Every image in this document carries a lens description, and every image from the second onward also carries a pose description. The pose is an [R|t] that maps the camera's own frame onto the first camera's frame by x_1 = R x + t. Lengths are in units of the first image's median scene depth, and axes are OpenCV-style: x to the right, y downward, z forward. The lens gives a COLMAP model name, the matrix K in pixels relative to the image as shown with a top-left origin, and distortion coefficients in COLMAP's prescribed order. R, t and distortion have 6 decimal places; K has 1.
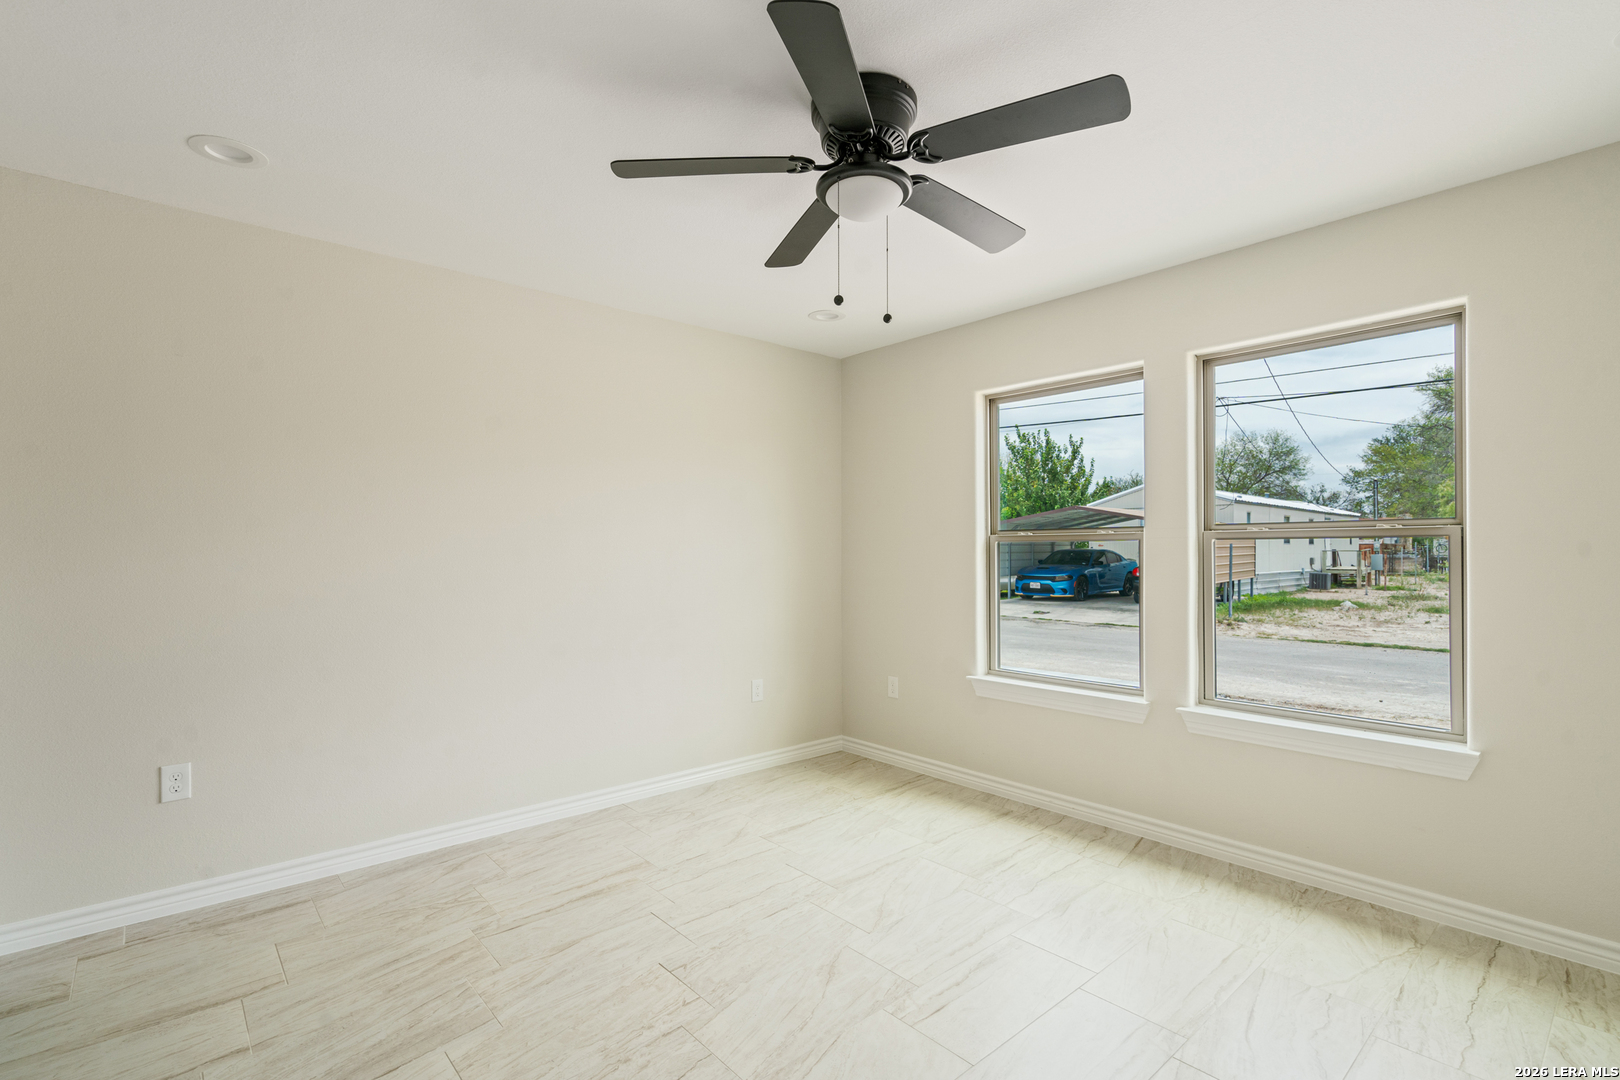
lens RADIAL K [[745.8, 0, 811.7], [0, 745.8, 544.0], [0, 0, 1]] dist [-0.002357, -0.000619]
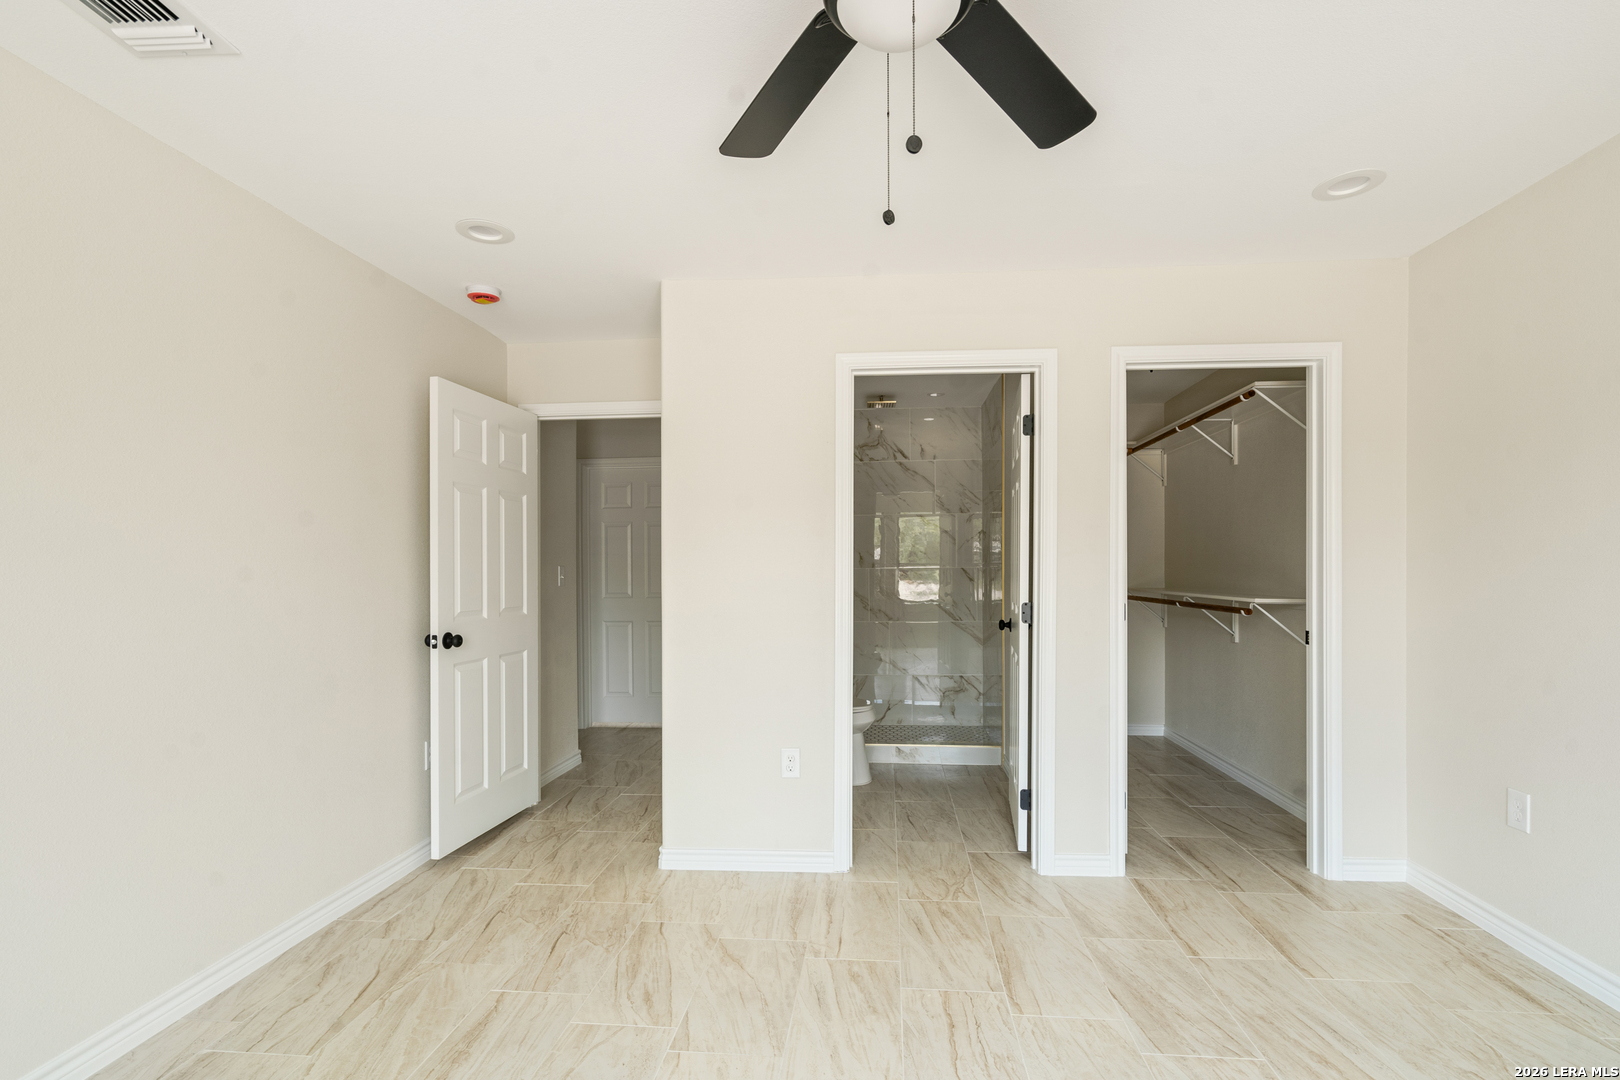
lens RADIAL K [[745.8, 0, 812.5], [0, 745.8, 550.0], [0, 0, 1]] dist [-0.002357, -0.000619]
pose [[-0.706886, -0.001837, -0.707325, 0.500482], [0.009268, 0.999887, -0.011859, -0.004724], [0.707267, -0.014938, -0.706789, 1.194558]]
